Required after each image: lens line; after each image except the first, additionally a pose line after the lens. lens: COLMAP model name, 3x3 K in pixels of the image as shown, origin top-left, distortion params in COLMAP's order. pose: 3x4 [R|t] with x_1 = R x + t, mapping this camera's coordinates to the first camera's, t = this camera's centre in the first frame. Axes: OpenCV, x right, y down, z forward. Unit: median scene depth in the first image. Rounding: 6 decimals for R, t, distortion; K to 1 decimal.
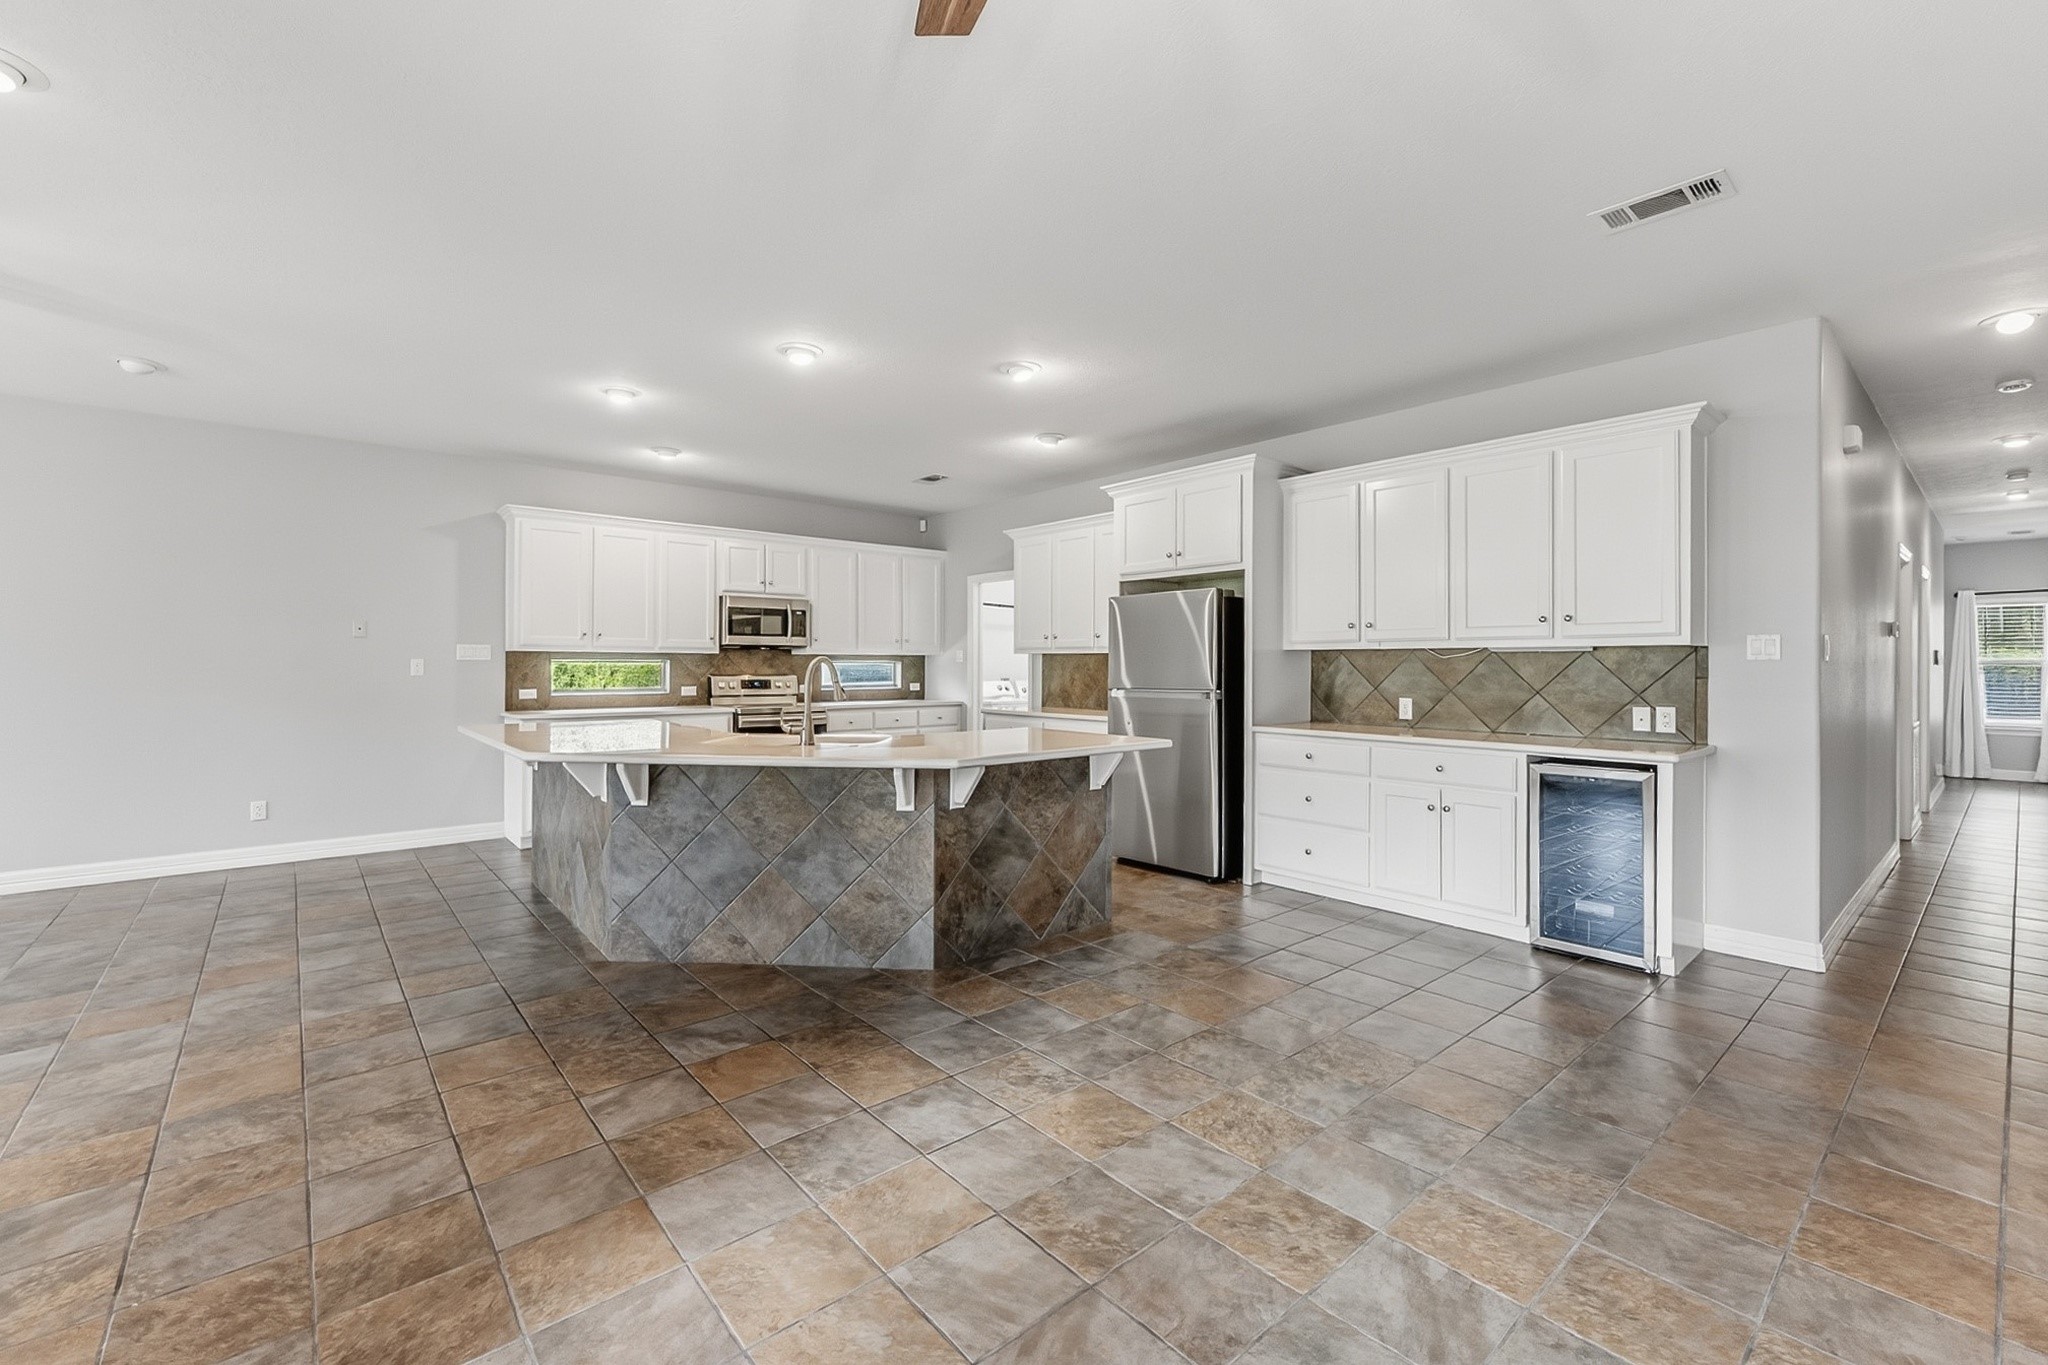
lens RADIAL K [[858.2, 0, 1026.7], [0, 858.2, 662.7], [0, 0, 1]] dist [0.000982, -0.000400]
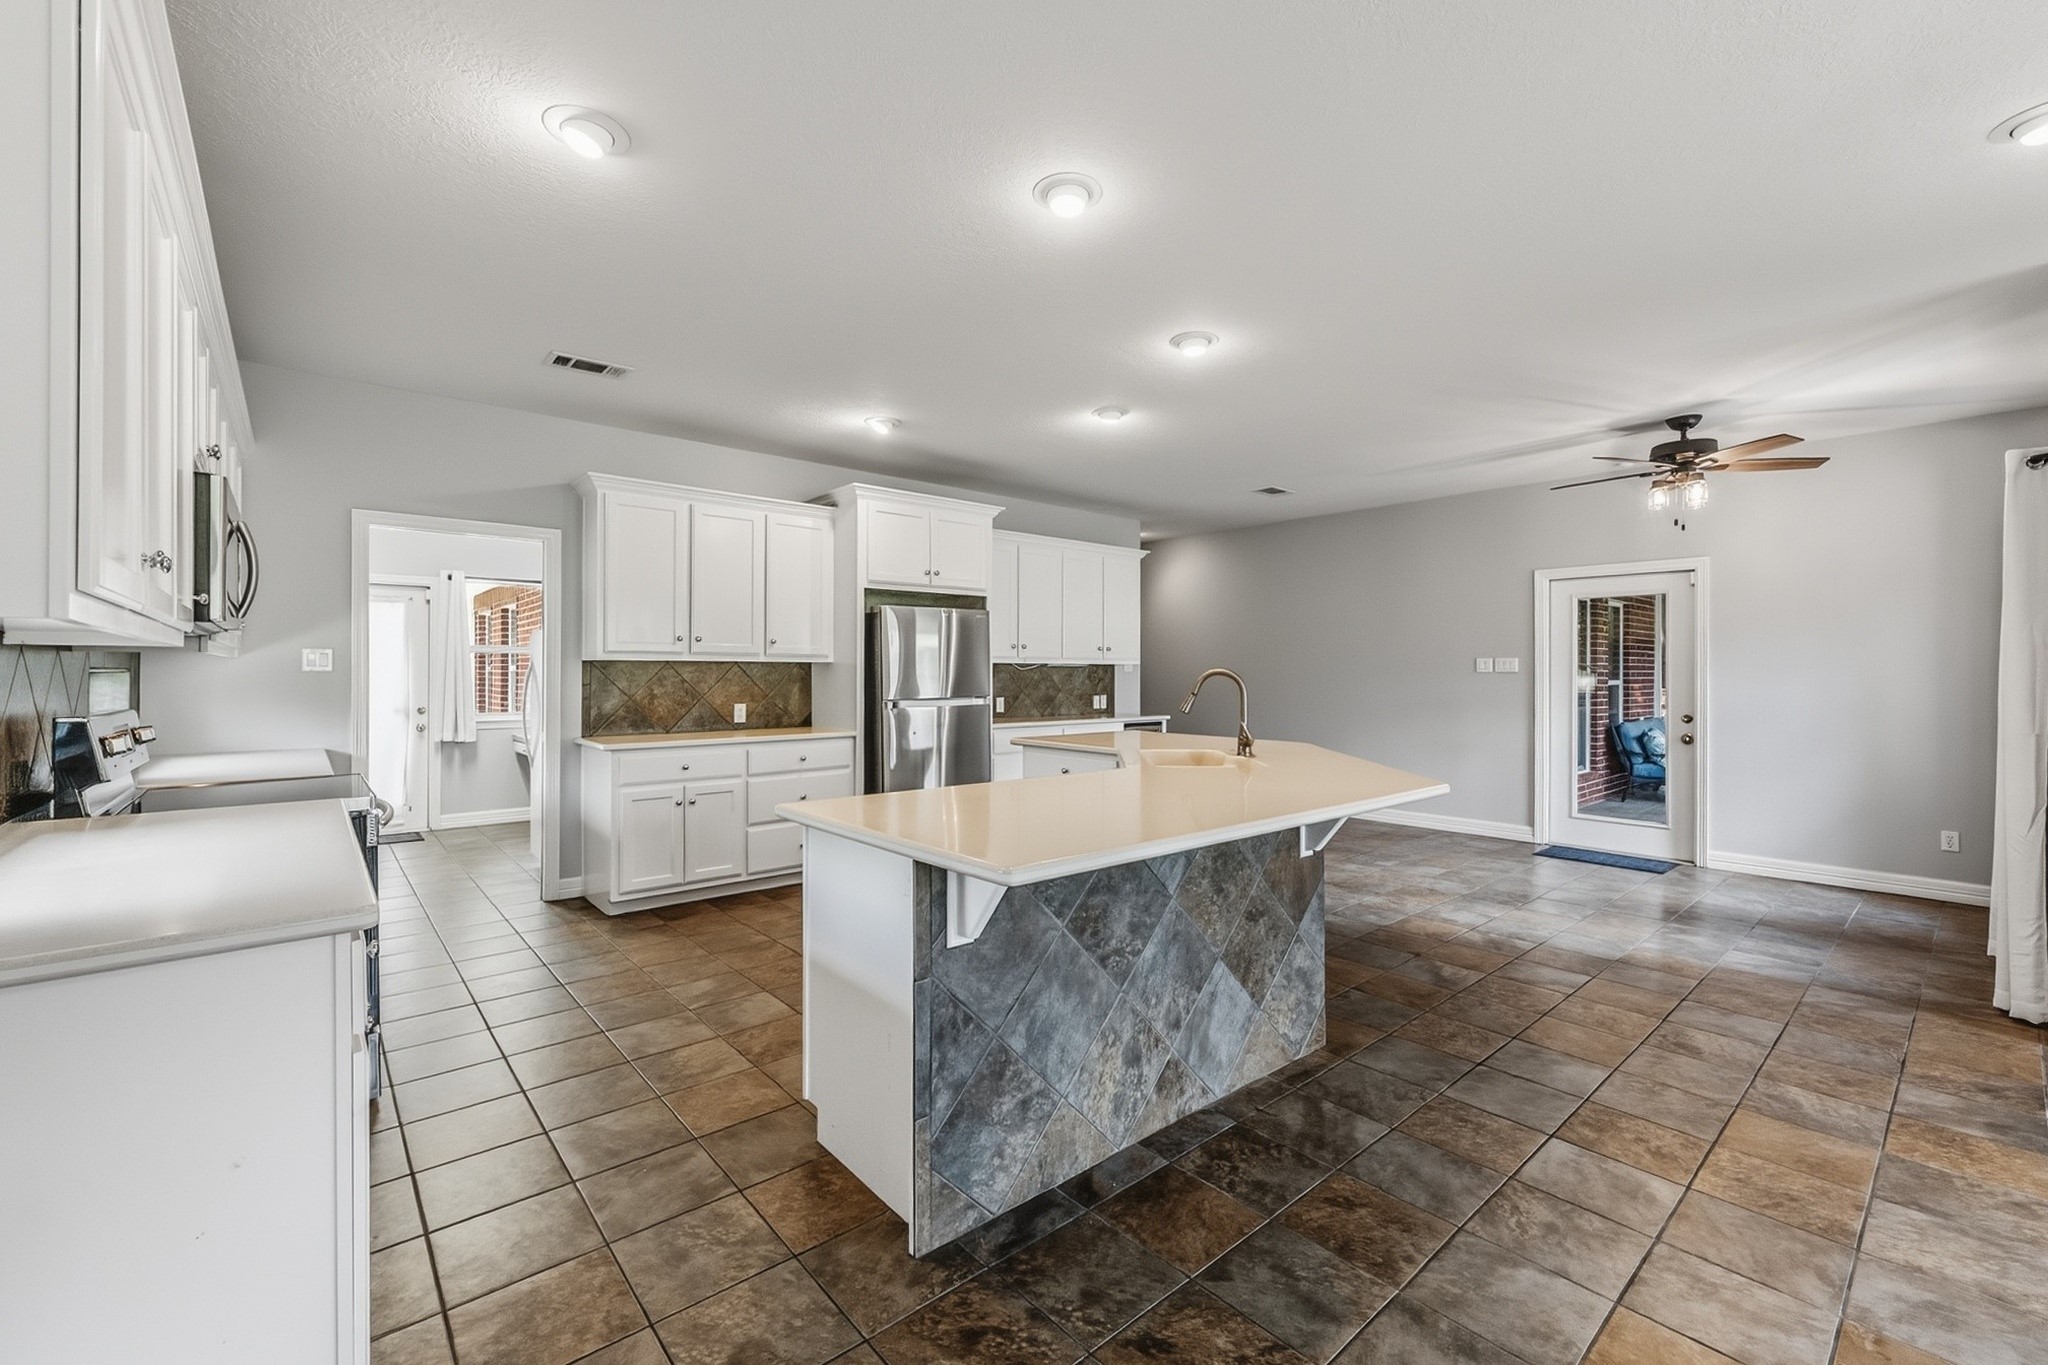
lens RADIAL K [[833.7, 0, 1023.3], [0, 833.7, 676.1], [0, 0, 1]] dist [0.001506, -0.000033]
pose [[0.002196, -0.006107, 0.999979, -1.218409], [-0.002458, 0.999978, 0.006112, -0.004324], [-0.999995, -0.002472, 0.002181, 1.230635]]
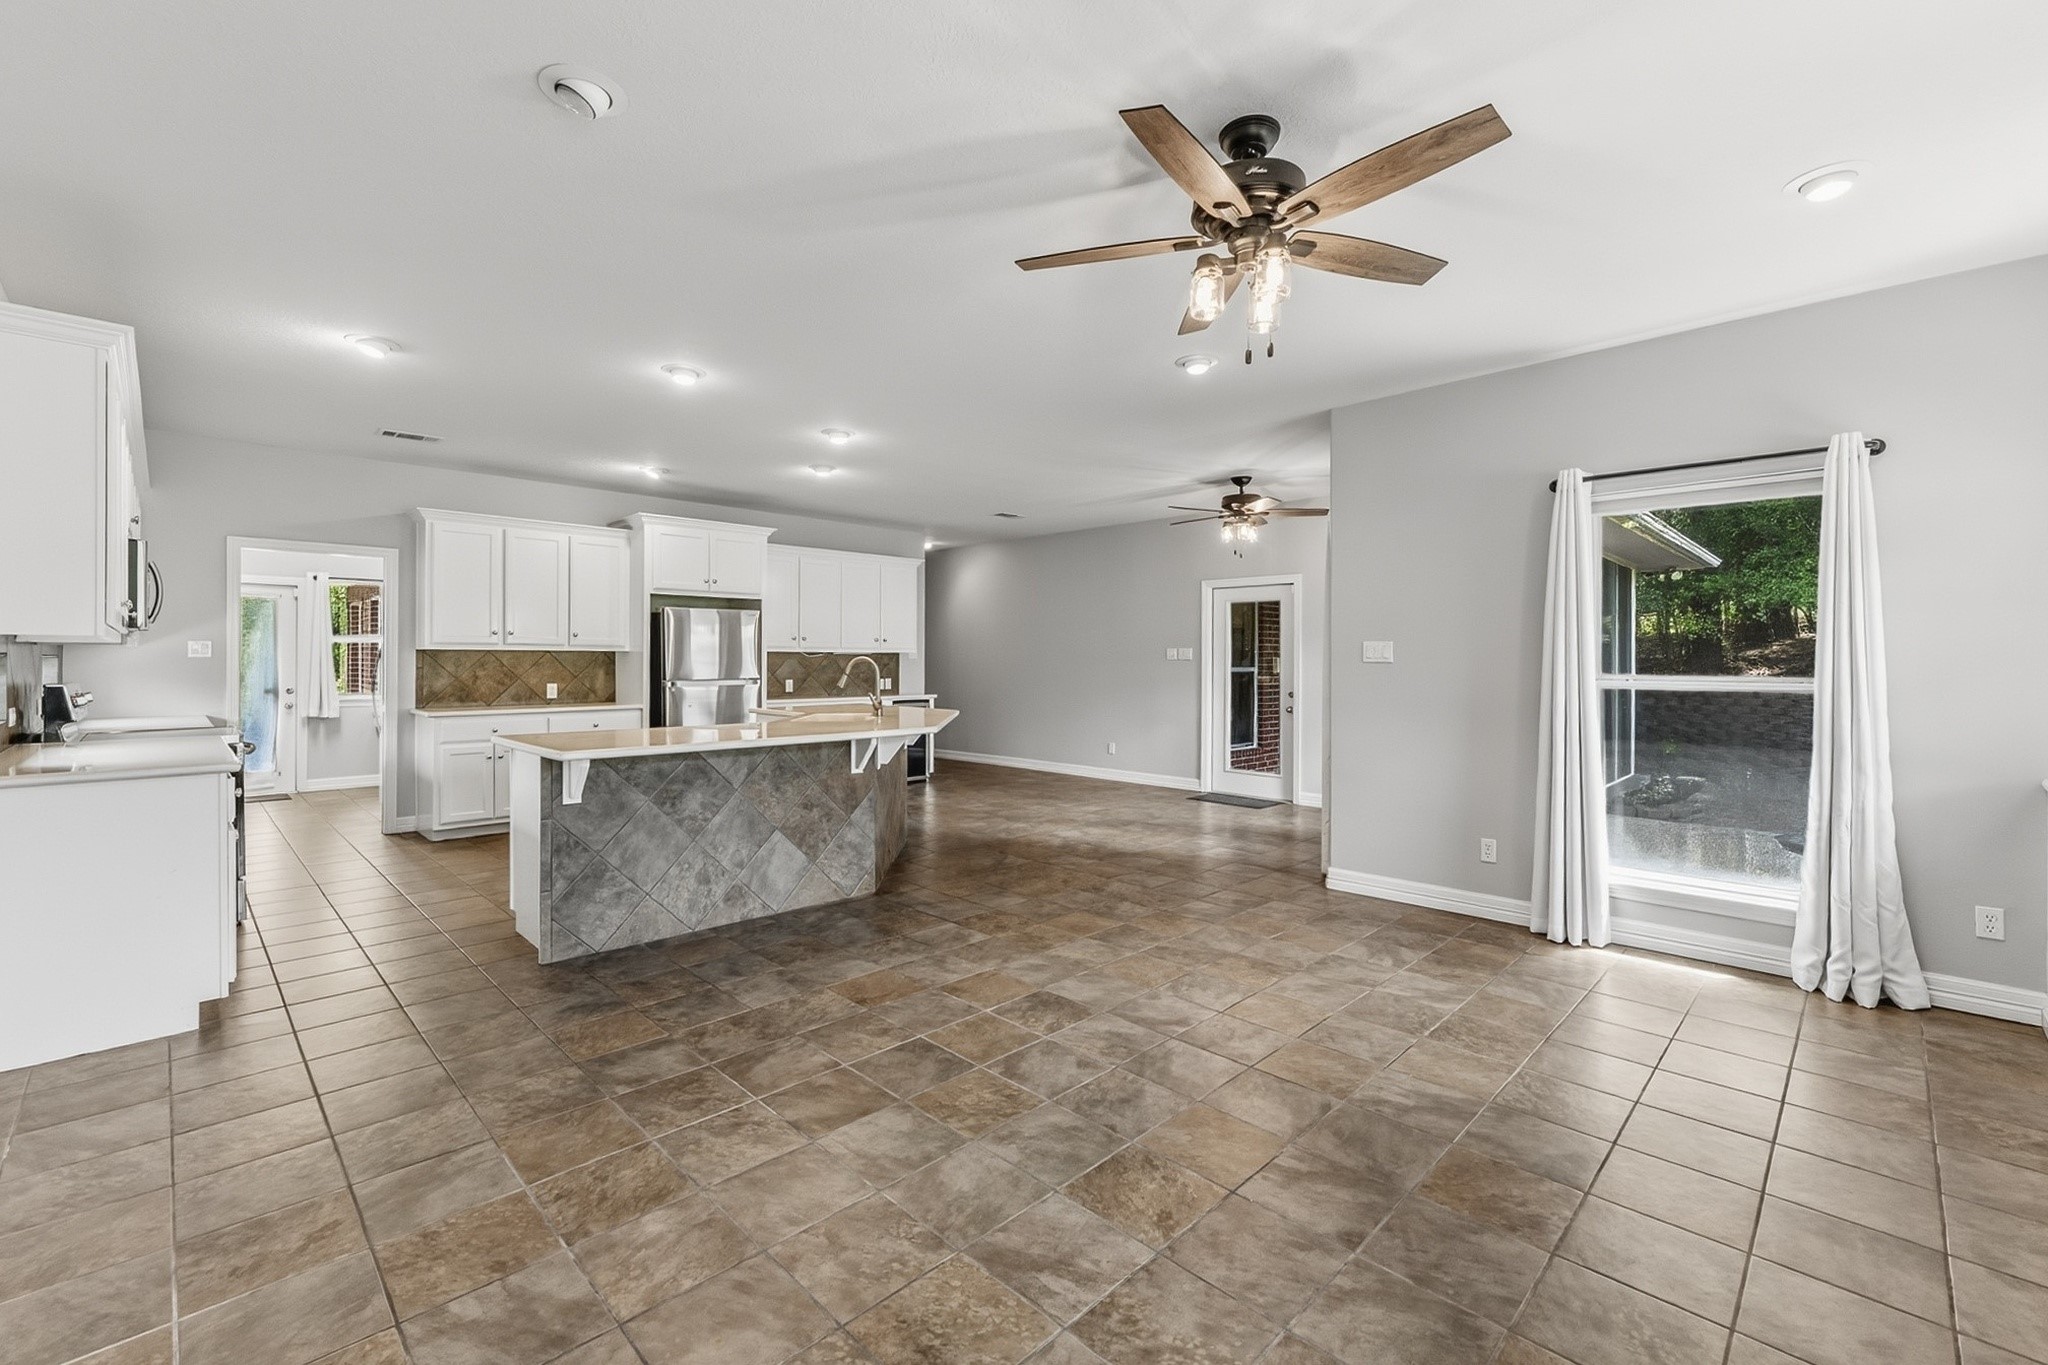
lens RADIAL K [[852.6, 0, 1018.6], [0, 852.6, 662.7], [0, 0, 1]] dist [0.002211, -0.000245]
pose [[-0.068615, -0.005671, 0.997627, -1.709727], [-0.003884, 0.999978, 0.005418, -0.006393], [-0.997636, -0.003503, -0.068635, 0.836571]]
